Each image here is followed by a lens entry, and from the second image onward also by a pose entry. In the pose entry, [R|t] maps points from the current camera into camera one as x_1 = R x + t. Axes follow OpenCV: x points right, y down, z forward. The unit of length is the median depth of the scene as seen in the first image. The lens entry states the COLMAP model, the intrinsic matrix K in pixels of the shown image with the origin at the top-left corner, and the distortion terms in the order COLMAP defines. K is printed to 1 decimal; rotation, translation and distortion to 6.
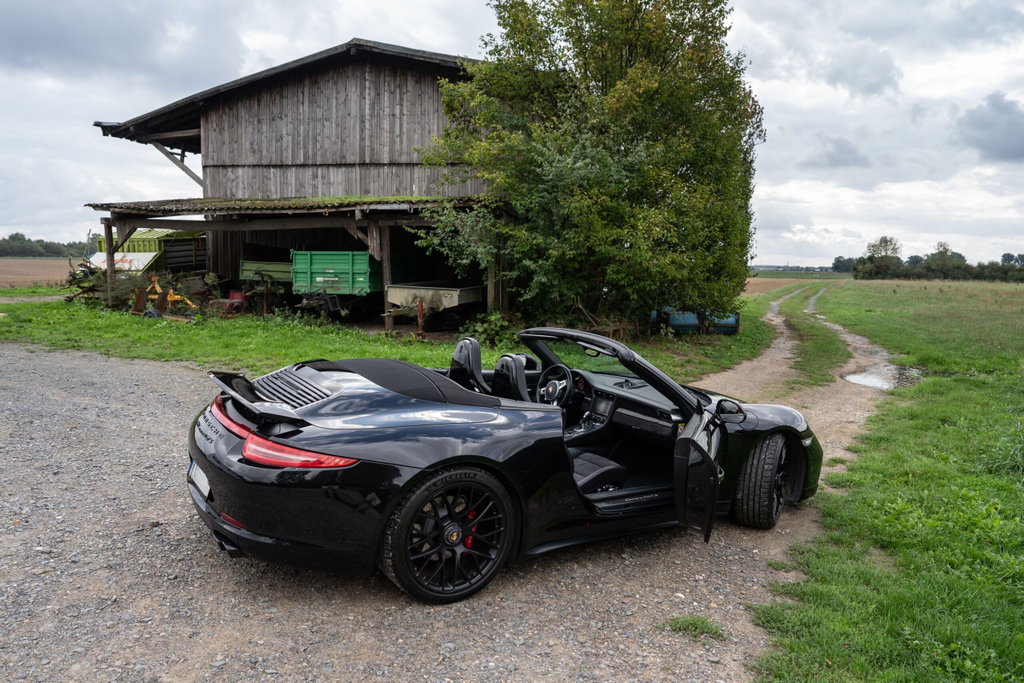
lens RADIAL K [[719.3, 0, 512.0], [0, 719.3, 341.5], [0, 0, 1]] dist [-0.107777, 0.082211]
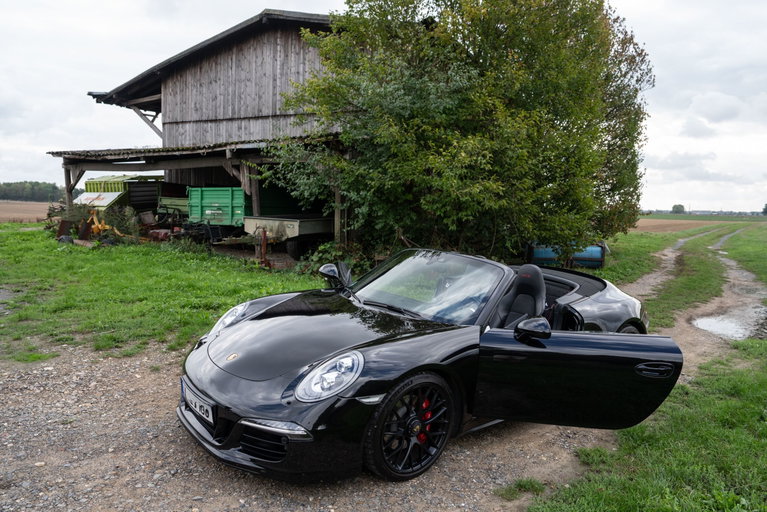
lens RADIAL K [[538.8, 0, 383.5], [0, 538.8, 256.0], [0, 0, 1]] dist [-0.107777, 0.082211]
pose [[0.978386, 0.018588, -0.205948, 0.153036], [-0.022923, 0.999563, -0.018682, -0.005873], [0.205511, 0.023000, 0.978385, 0.183237]]
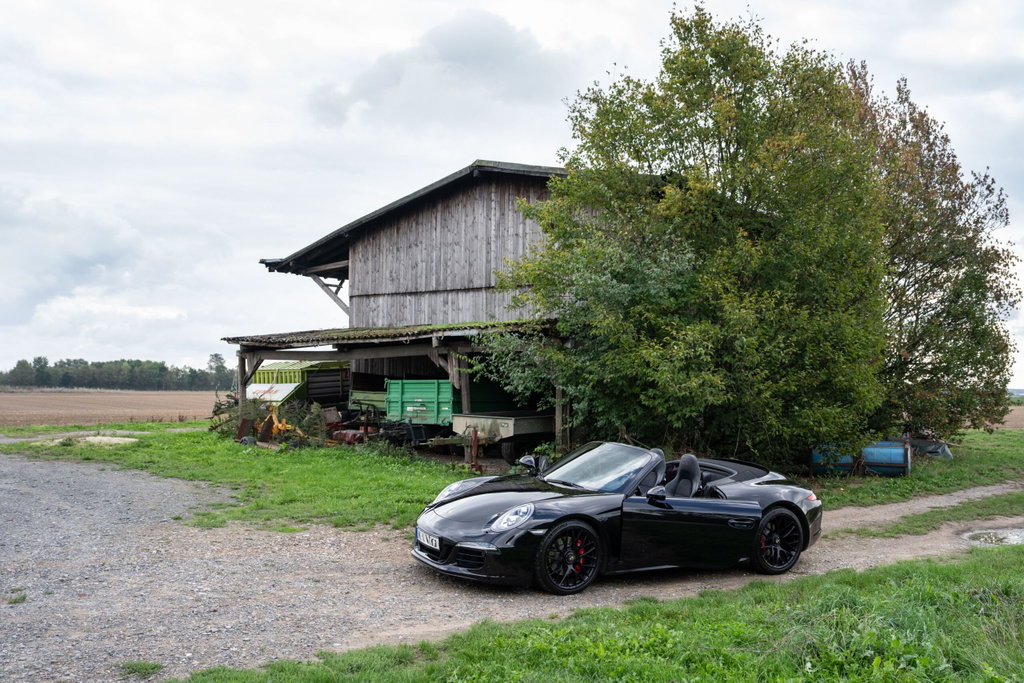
lens RADIAL K [[886.9, 0, 512.0], [0, 886.9, 341.5], [0, 0, 1]] dist [-0.028151, -0.001922]
pose [[0.925953, -0.035323, -0.375984, 0.261322], [-0.028881, 0.986076, -0.163767, 0.013152], [0.376533, 0.162499, 0.912040, -0.050114]]
